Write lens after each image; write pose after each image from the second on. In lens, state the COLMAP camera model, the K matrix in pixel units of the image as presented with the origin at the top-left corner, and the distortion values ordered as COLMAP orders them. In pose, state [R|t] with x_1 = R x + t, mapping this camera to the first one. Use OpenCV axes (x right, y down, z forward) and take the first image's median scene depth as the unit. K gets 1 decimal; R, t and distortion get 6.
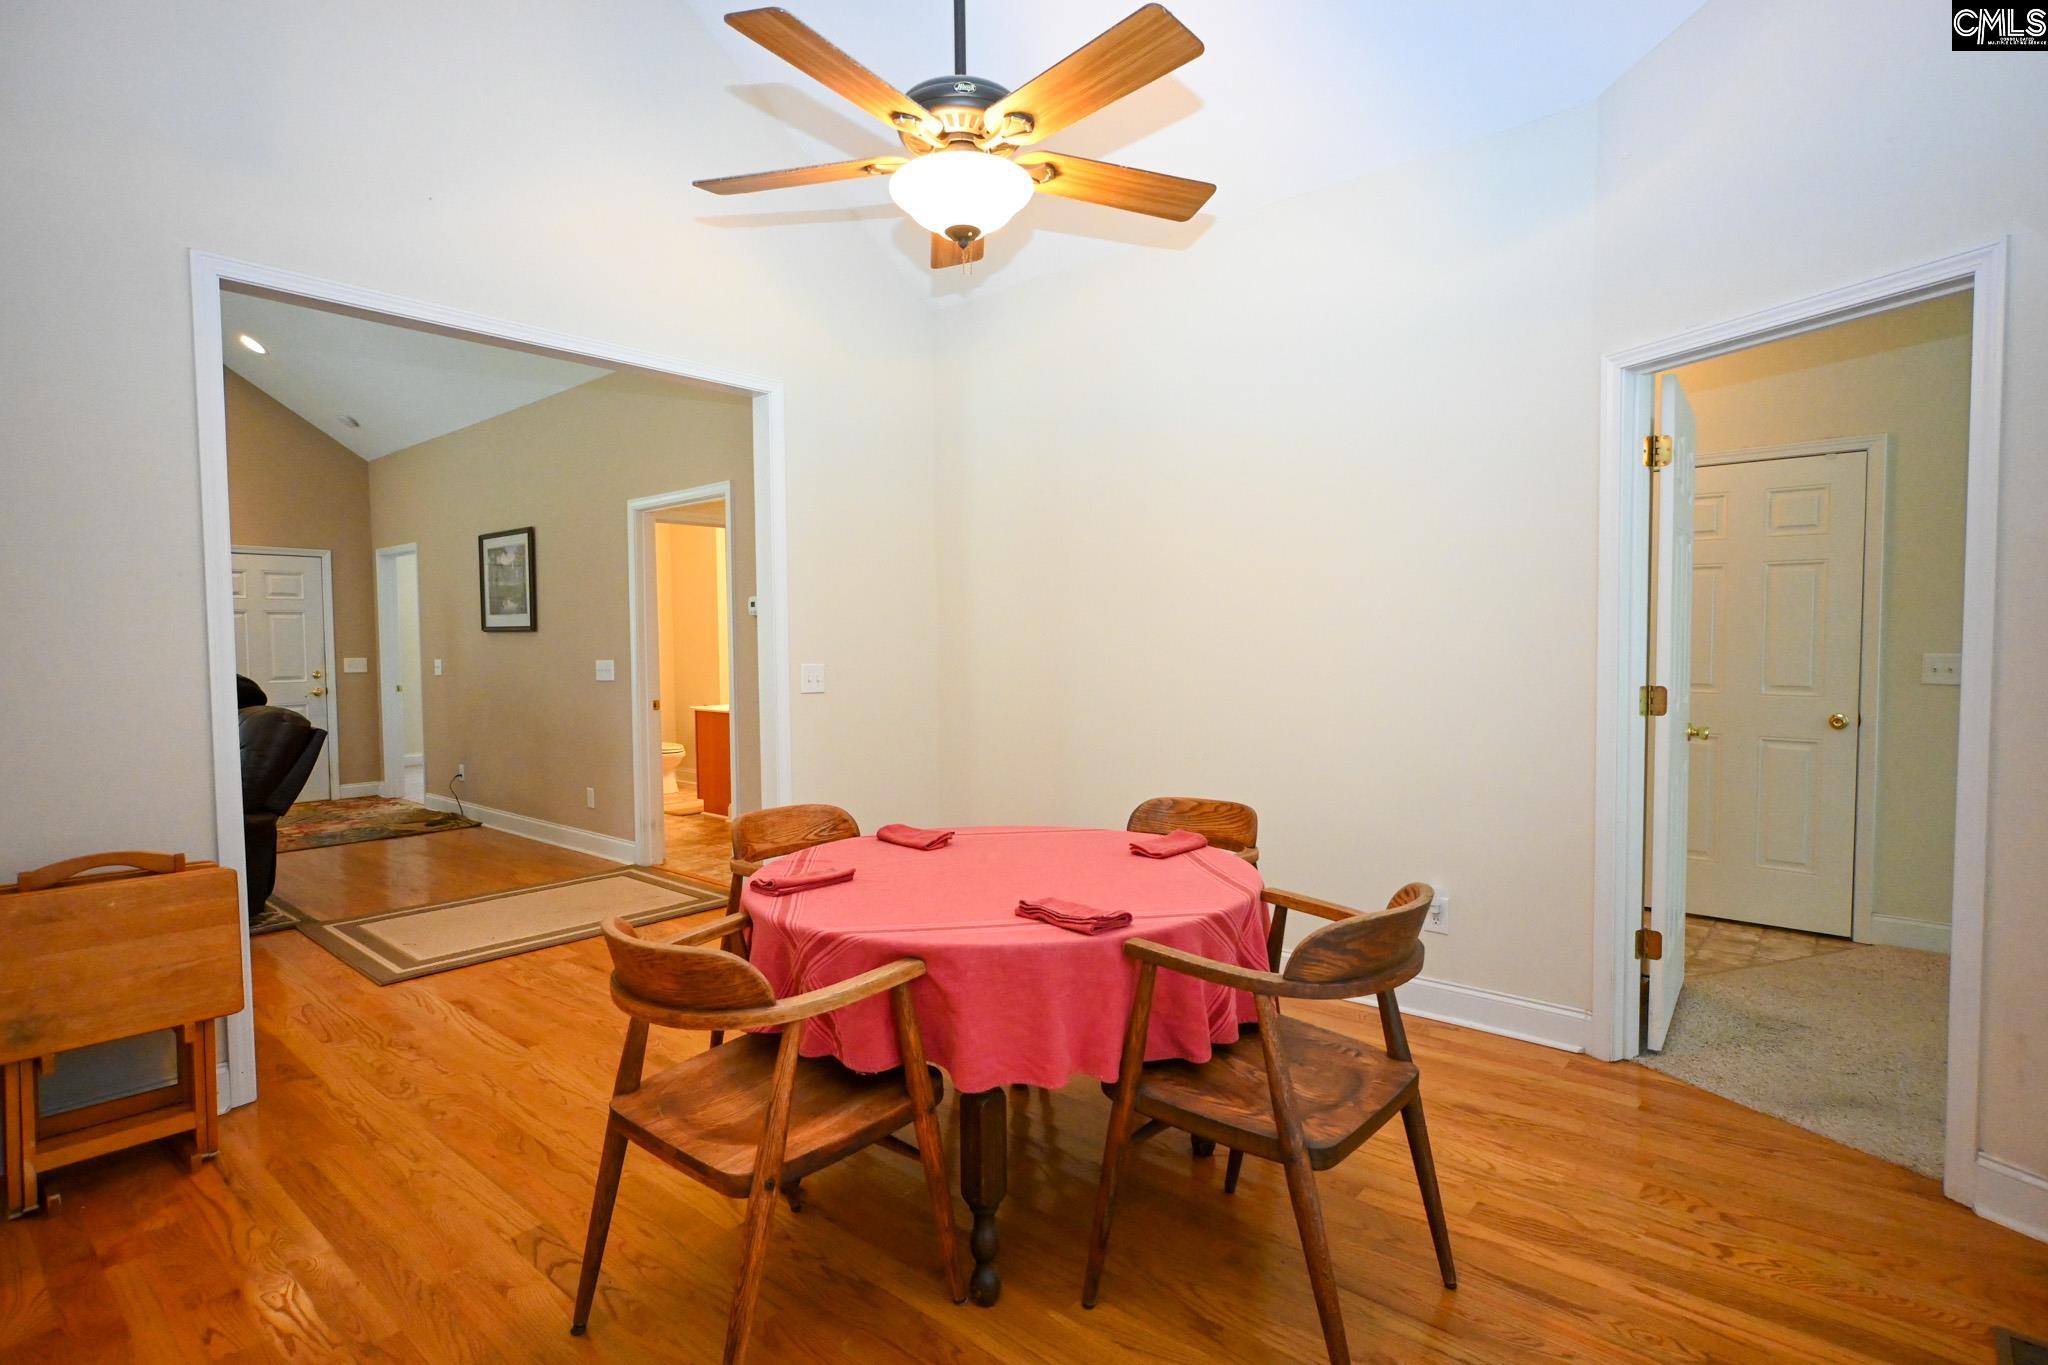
lens RADIAL K [[1005.2, 0, 1032.6], [0, 1005.2, 686.2], [0, 0, 1]] dist [-0.003221, 0.000047]
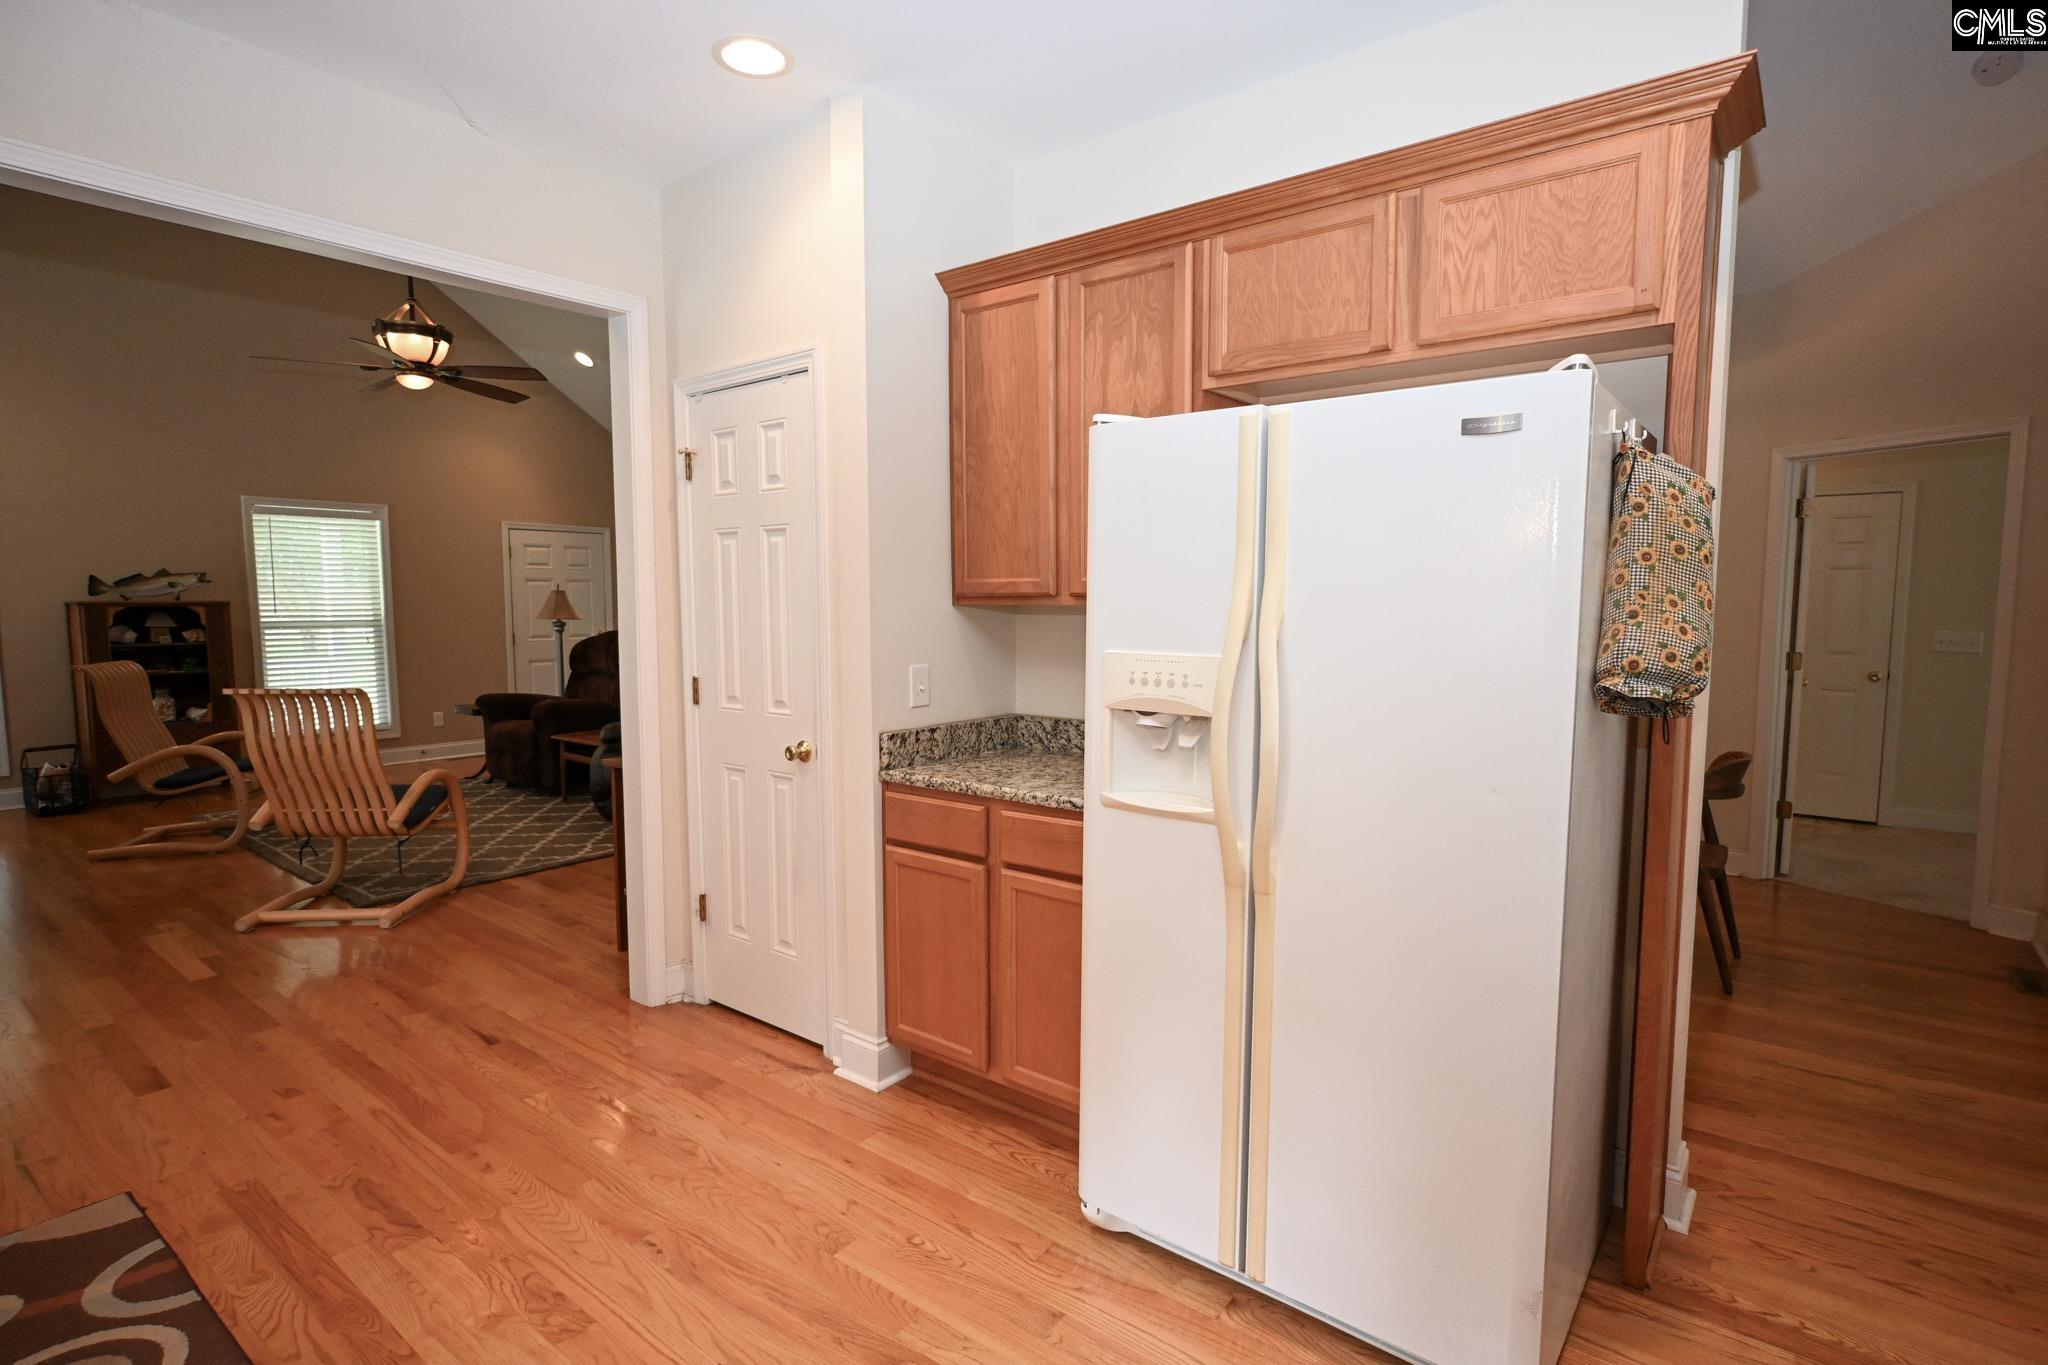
lens RADIAL K [[1005.2, 0, 1032.6], [0, 1005.2, 686.2], [0, 0, 1]] dist [-0.003221, 0.000047]
pose [[0.998897, 0.005239, 0.046662, -0.653170], [-0.007101, 0.999181, 0.039836, -0.000118], [-0.046415, -0.040123, 0.998116, -0.539125]]
